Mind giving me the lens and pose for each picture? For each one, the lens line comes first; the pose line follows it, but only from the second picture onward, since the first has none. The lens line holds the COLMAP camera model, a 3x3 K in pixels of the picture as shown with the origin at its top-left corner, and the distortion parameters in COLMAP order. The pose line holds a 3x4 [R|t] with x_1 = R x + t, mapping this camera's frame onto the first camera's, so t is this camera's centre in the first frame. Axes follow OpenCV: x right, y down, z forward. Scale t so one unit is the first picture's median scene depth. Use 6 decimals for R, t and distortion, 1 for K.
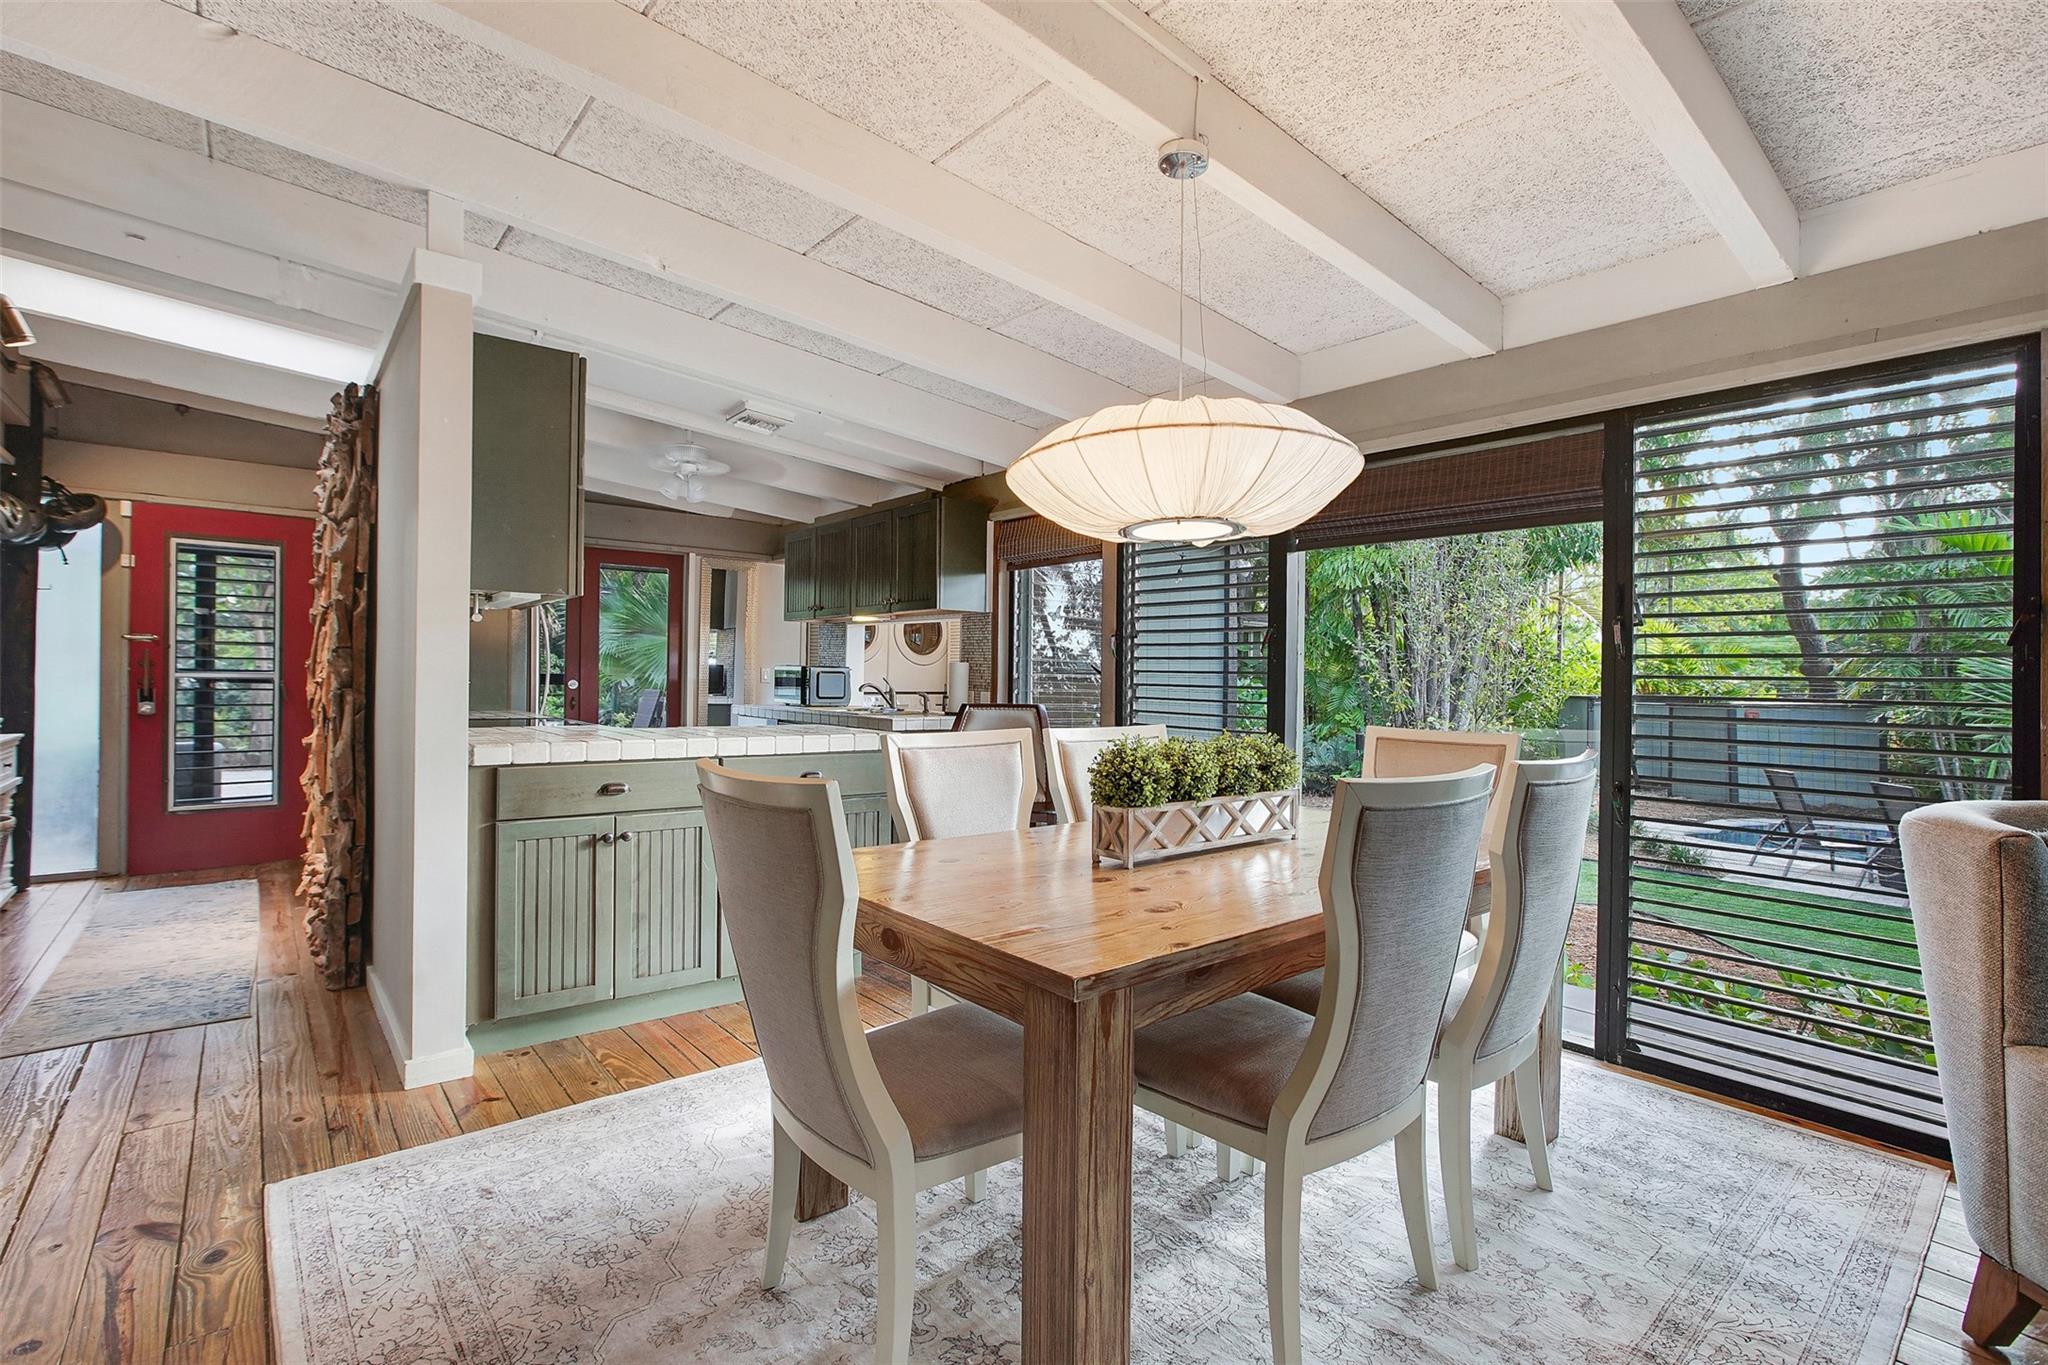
lens RADIAL K [[874.9, 0, 1032.5], [0, 874.9, 684.3], [0, 0, 1]] dist [-0.024420, 0.003343]
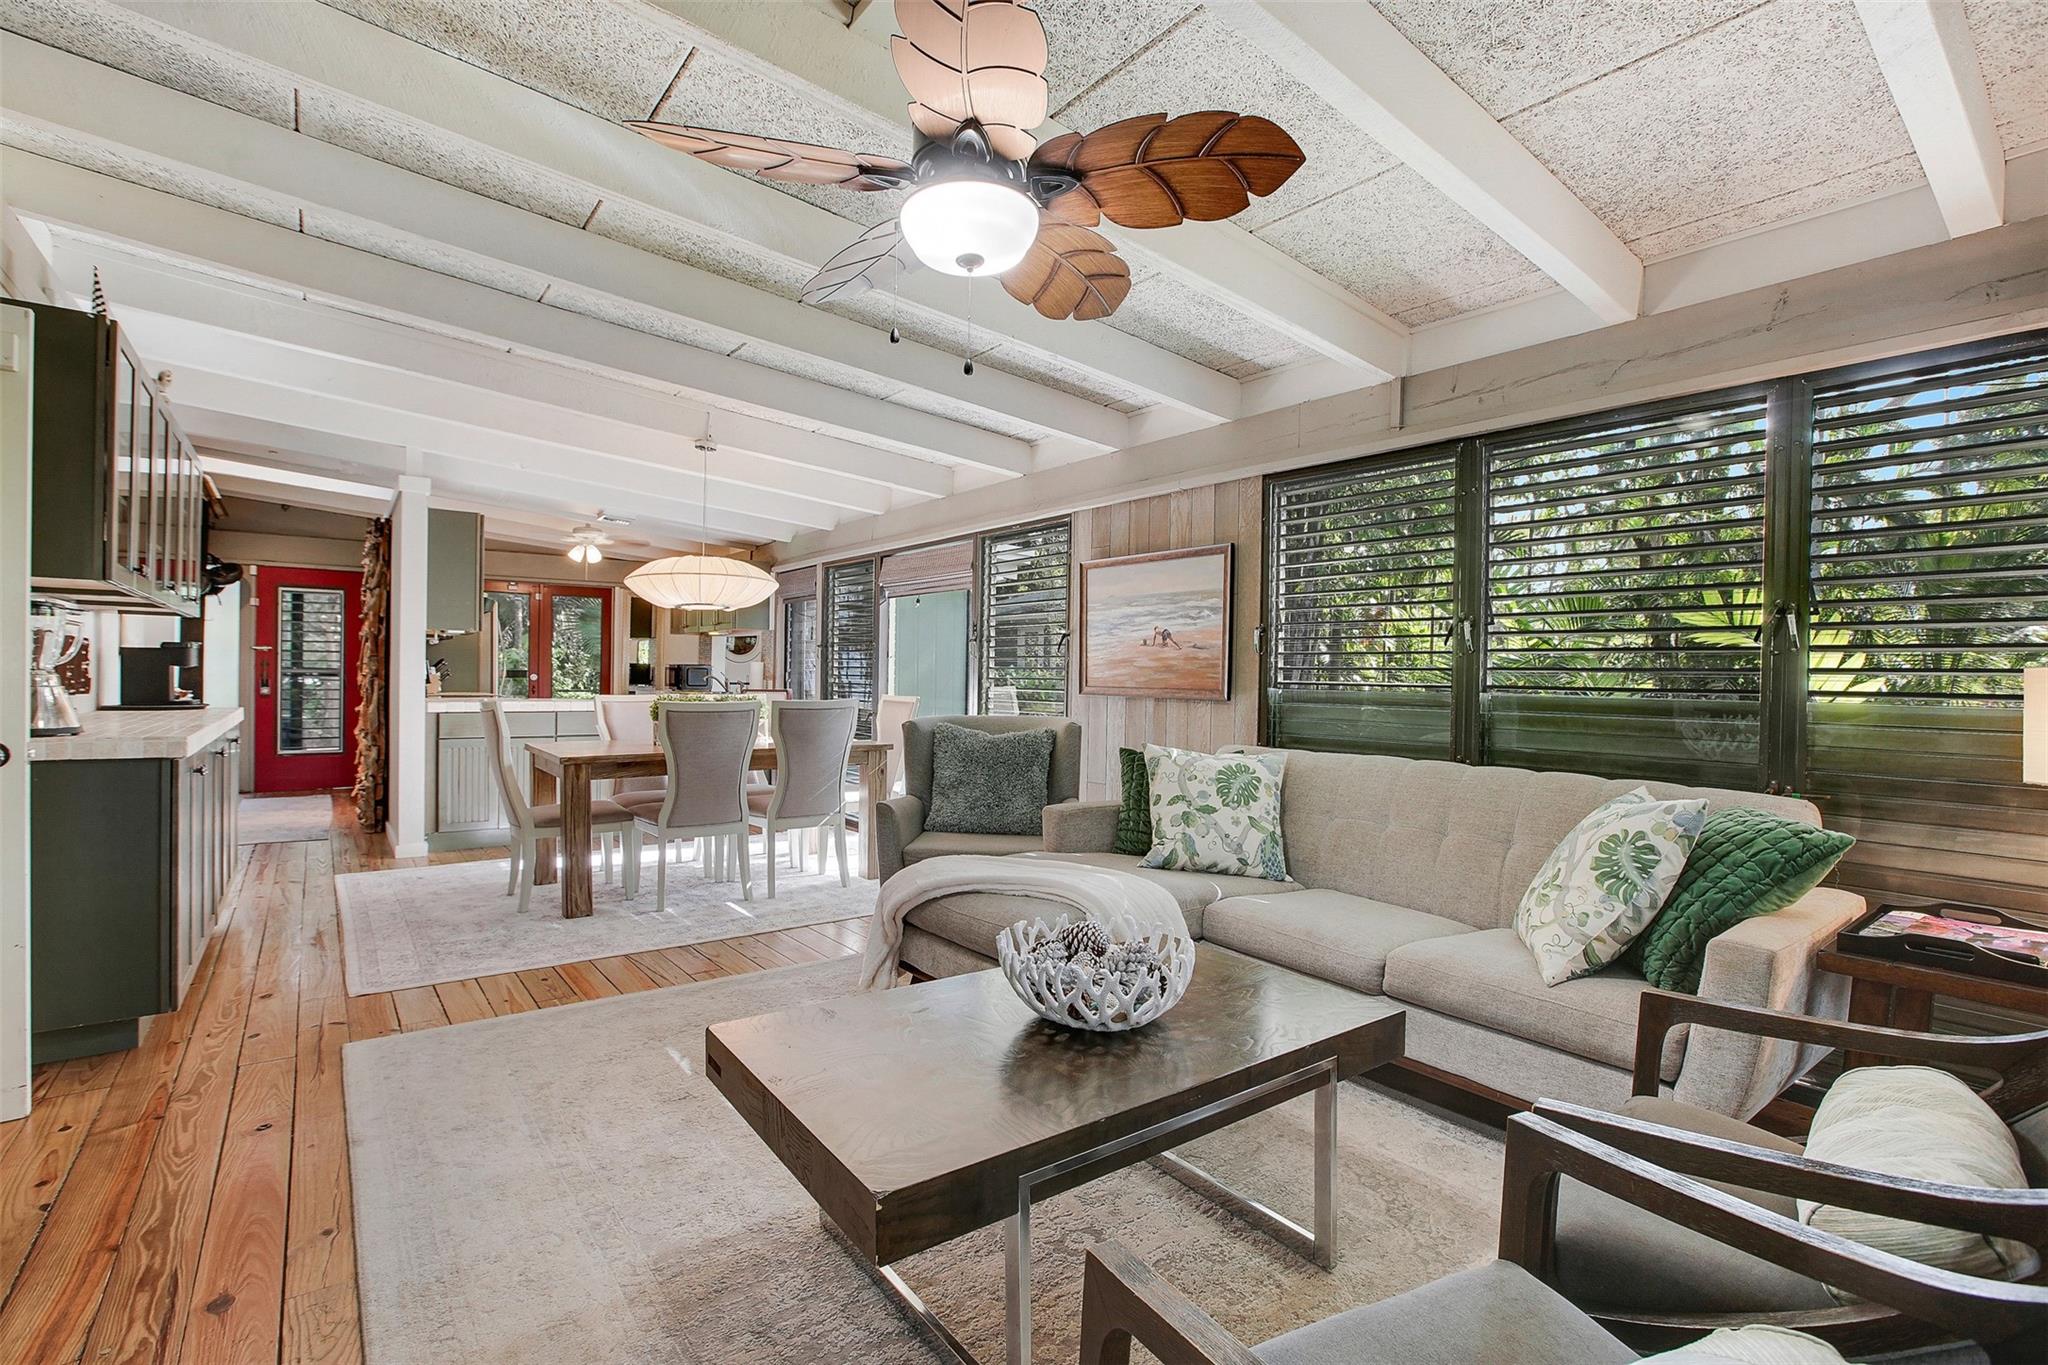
lens RADIAL K [[874.9, 0, 1012.7], [0, 874.9, 683.8], [0, 0, 1]] dist [-0.024420, 0.003343]
pose [[0.998241, 0.000431, -0.059277, 0.564980], [-0.000201, 0.999992, 0.003888, 0.008697], [0.059278, -0.003870, 0.998234, -0.643028]]
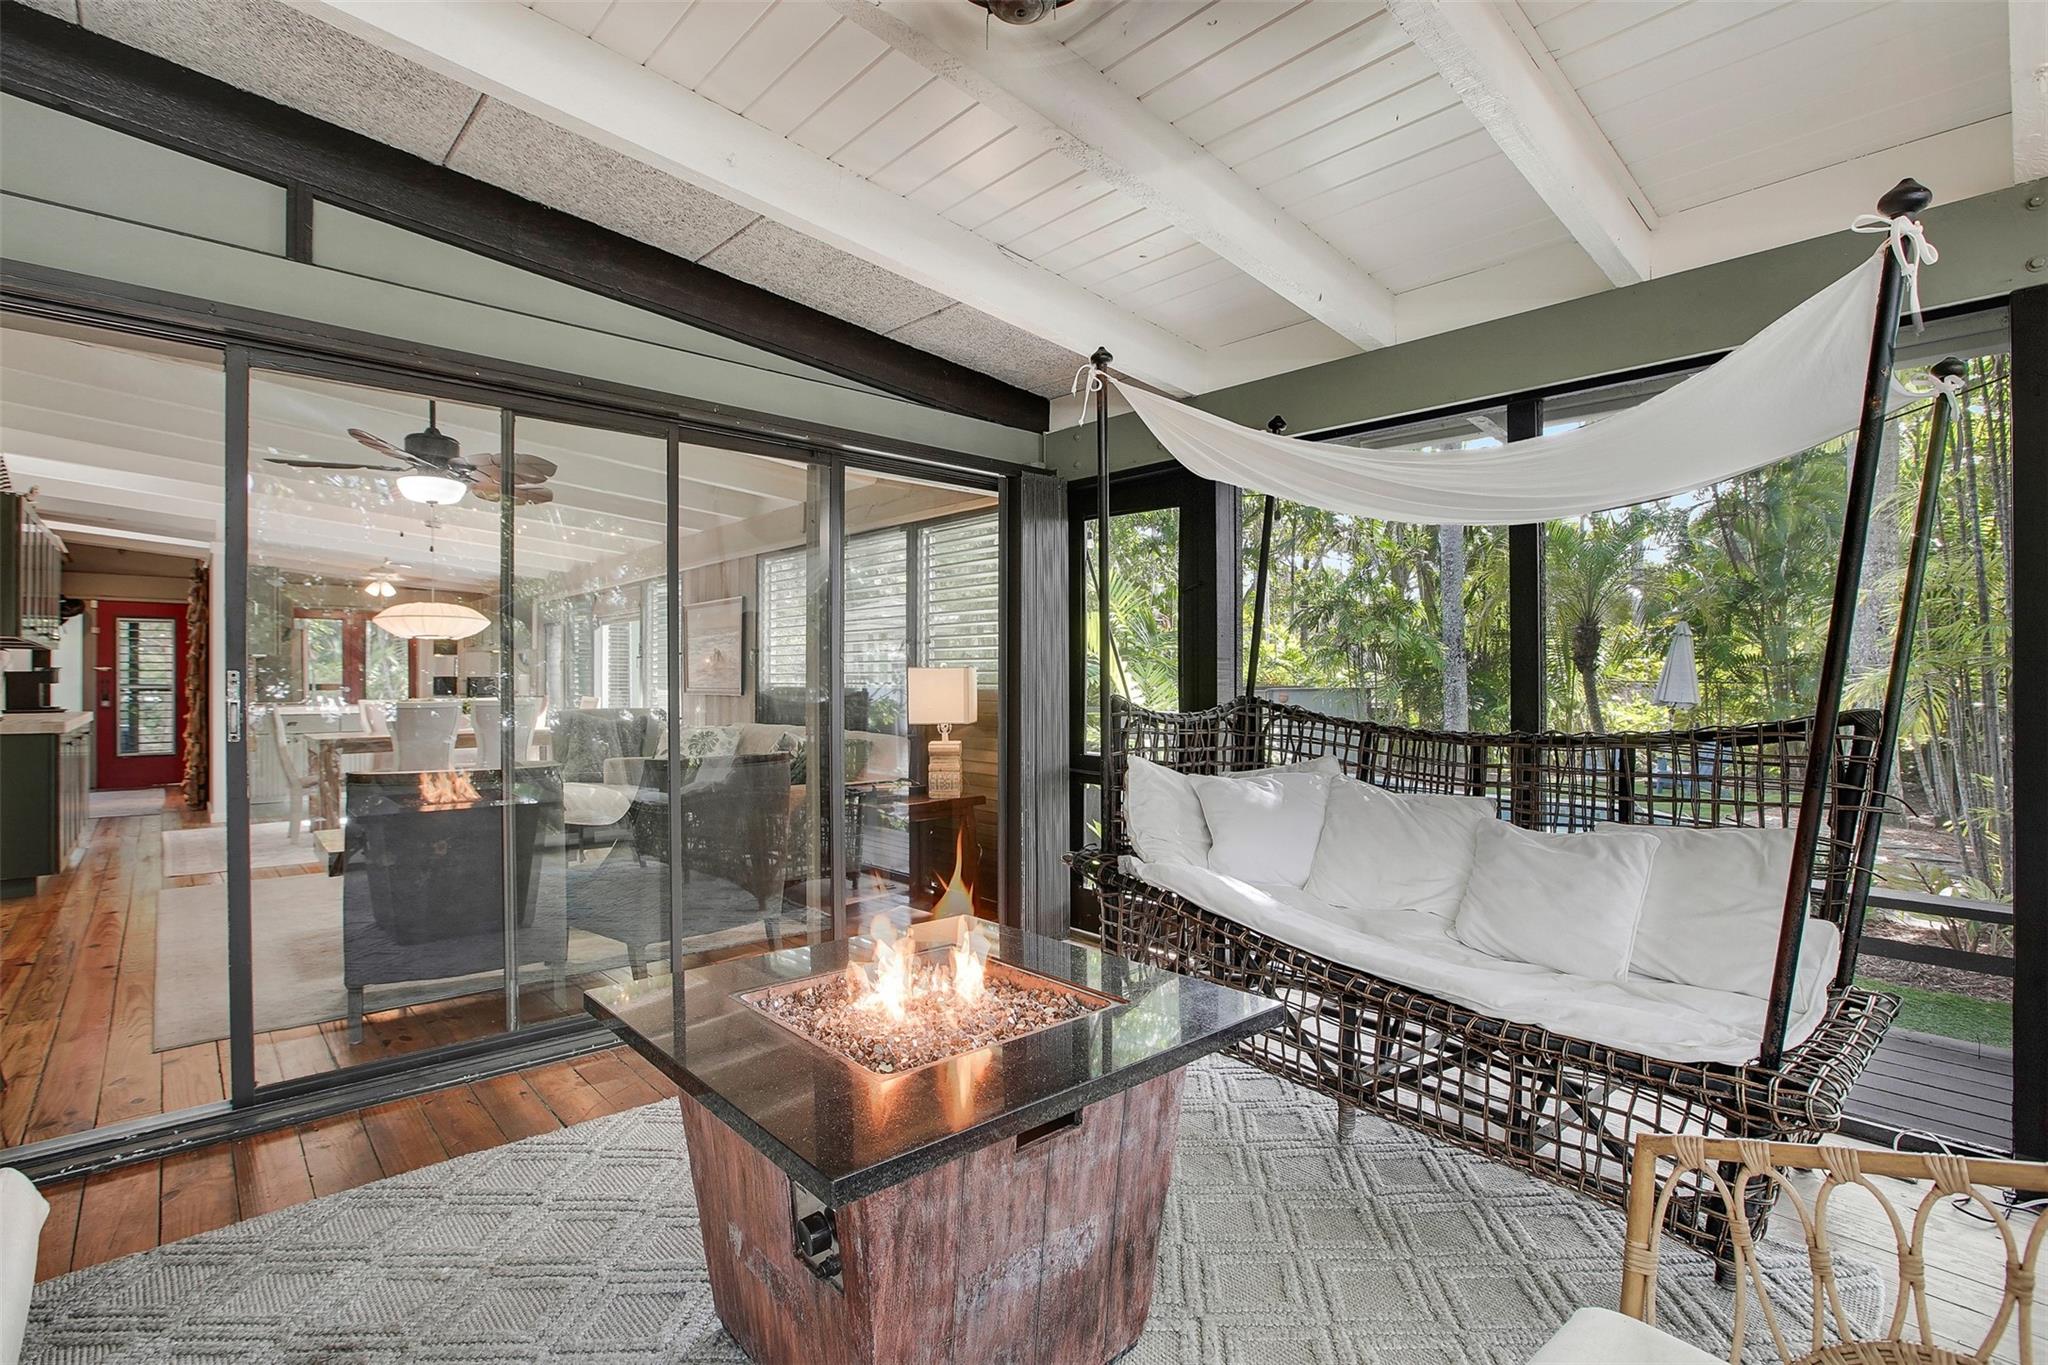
lens RADIAL K [[874.9, 0, 989.0], [0, 874.9, 678.9], [0, 0, 1]] dist [-0.024420, 0.003343]
pose [[0.999400, -0.018231, 0.029437, 1.091238], [0.018375, 0.999820, -0.004626, 0.018723], [-0.029347, 0.005164, 0.999556, -1.192393]]
